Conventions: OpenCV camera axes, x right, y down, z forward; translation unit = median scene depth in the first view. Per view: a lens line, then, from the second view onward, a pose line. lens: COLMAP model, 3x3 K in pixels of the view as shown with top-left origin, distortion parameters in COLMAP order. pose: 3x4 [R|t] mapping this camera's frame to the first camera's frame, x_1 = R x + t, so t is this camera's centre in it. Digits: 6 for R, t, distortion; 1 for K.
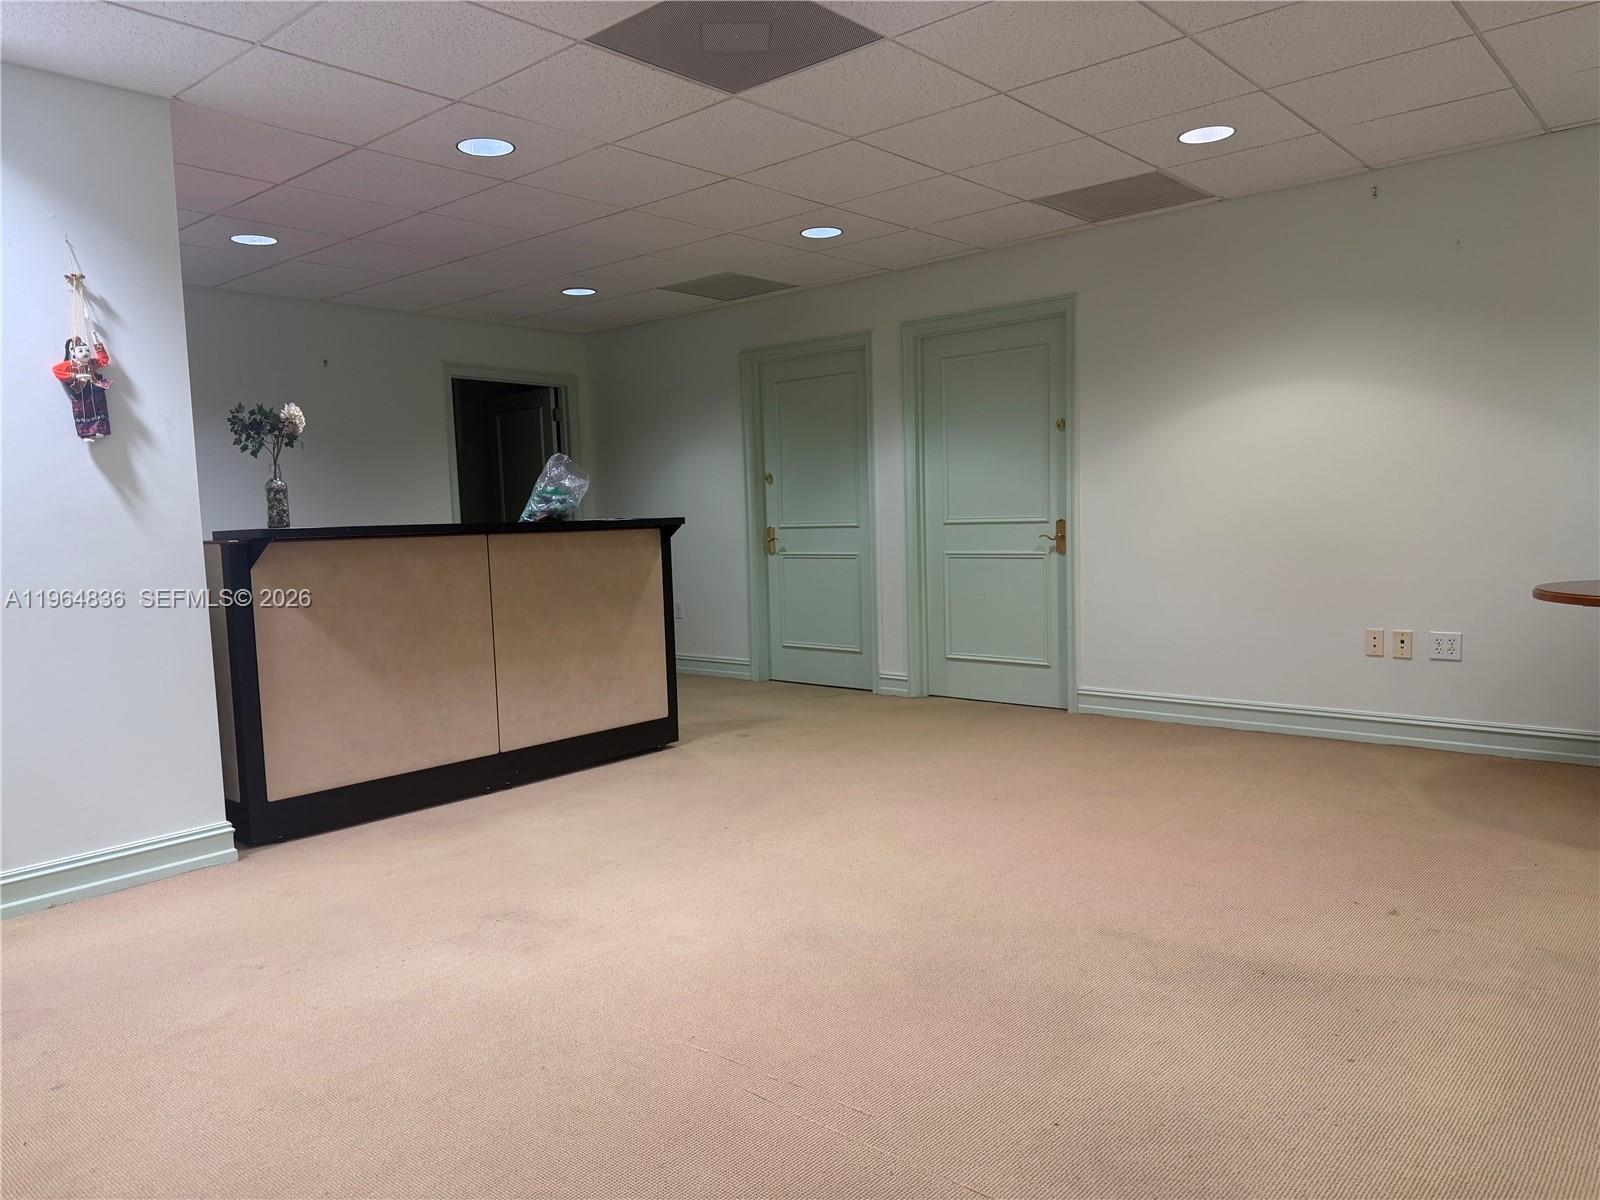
lens RADIAL K [[1136.0, 0, 800.0], [0, 1136.0, 600.0], [0, 0, 1]] dist [0.077904, -0.000772]
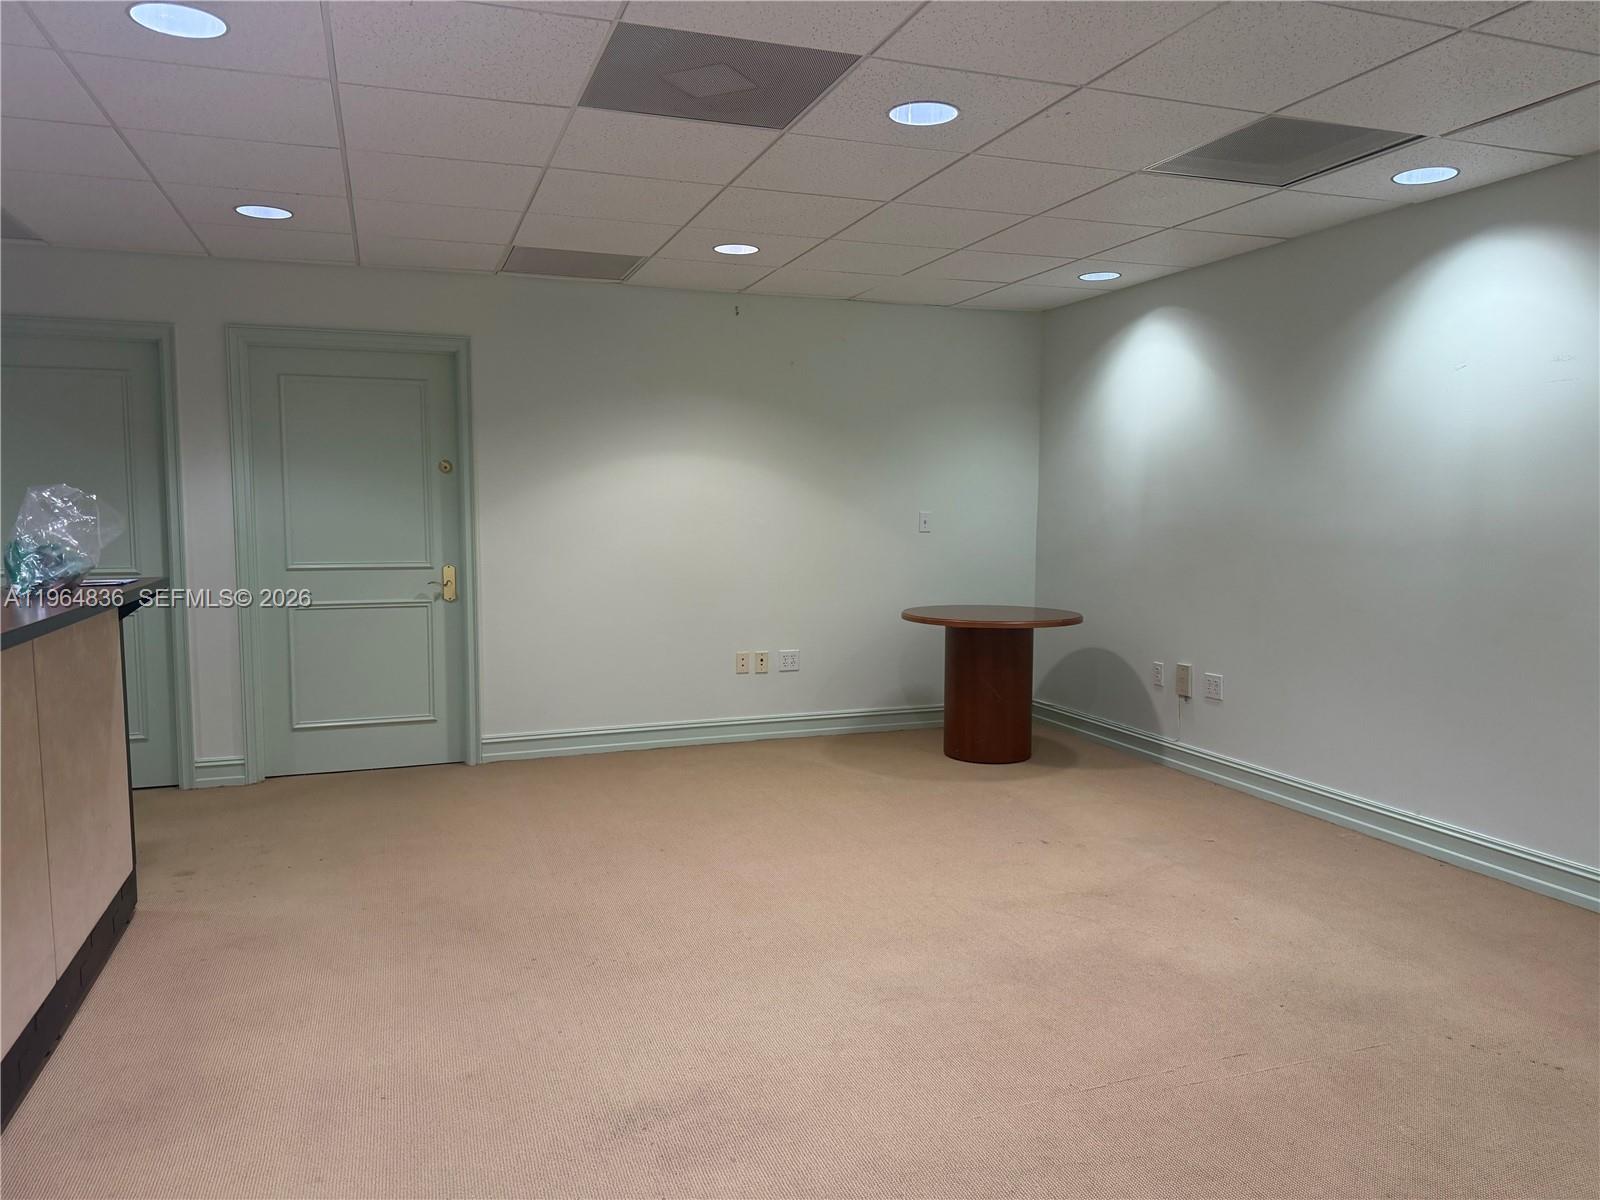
lens RADIAL K [[1136.0, 0, 800.0], [0, 1136.0, 600.0], [0, 0, 1]] dist [0.077904, -0.000772]
pose [[0.493291, -0.045683, 0.868664, -0.471482], [0.053189, 0.998335, 0.022298, -0.048221], [-0.868236, 0.035204, 0.494900, 0.274966]]
